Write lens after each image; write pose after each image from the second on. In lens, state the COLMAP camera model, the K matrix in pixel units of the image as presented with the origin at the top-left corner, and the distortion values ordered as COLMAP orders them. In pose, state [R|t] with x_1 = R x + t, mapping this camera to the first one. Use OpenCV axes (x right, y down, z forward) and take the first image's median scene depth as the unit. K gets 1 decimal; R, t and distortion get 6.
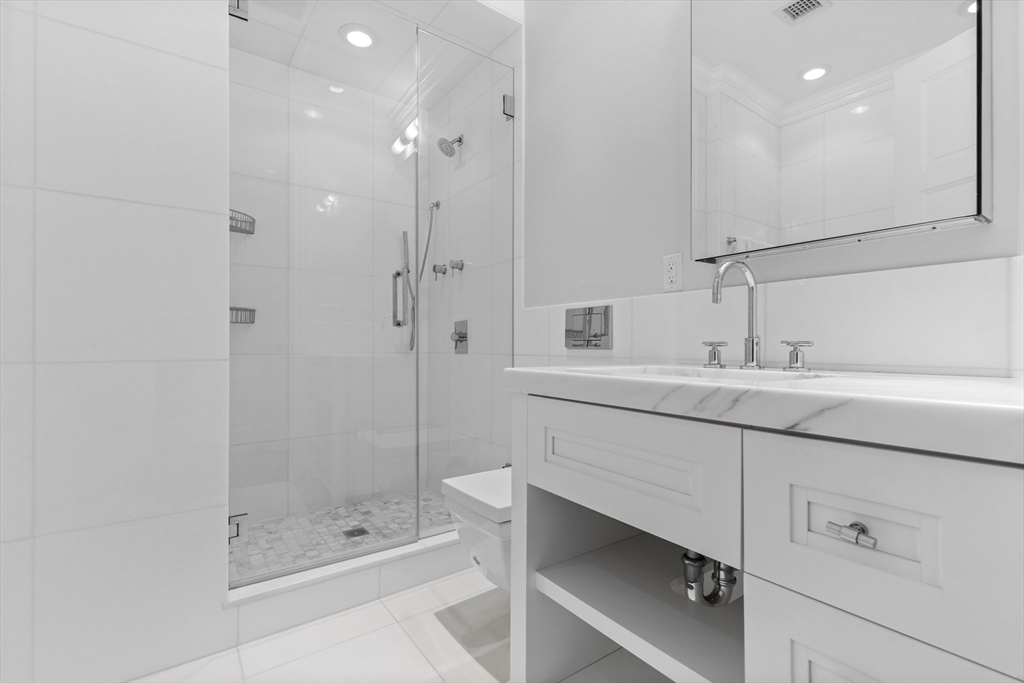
lens RADIAL K [[476.5, 0, 513.6], [0, 476.5, 337.4], [0, 0, 1]] dist [0.019007, -0.000604]
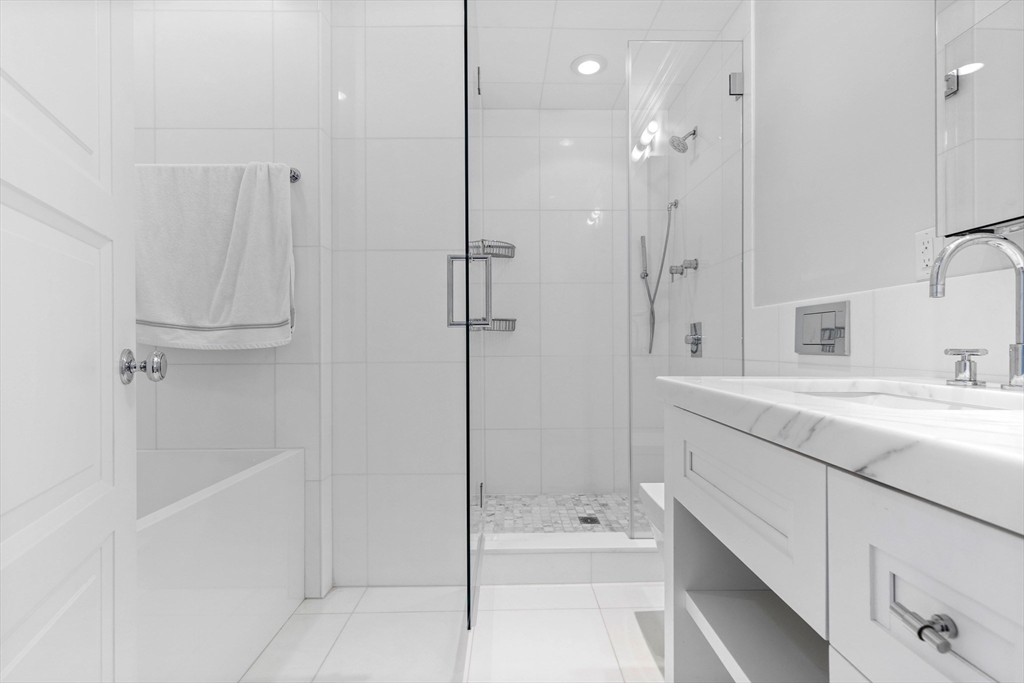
lens RADIAL K [[476.5, 0, 513.6], [0, 476.5, 337.4], [0, 0, 1]] dist [0.019007, -0.000604]
pose [[0.815905, -0.014375, -0.578007, 0.167914], [0.015782, 0.999872, -0.002588, -0.010003], [0.577970, -0.007011, 0.816028, 0.012287]]
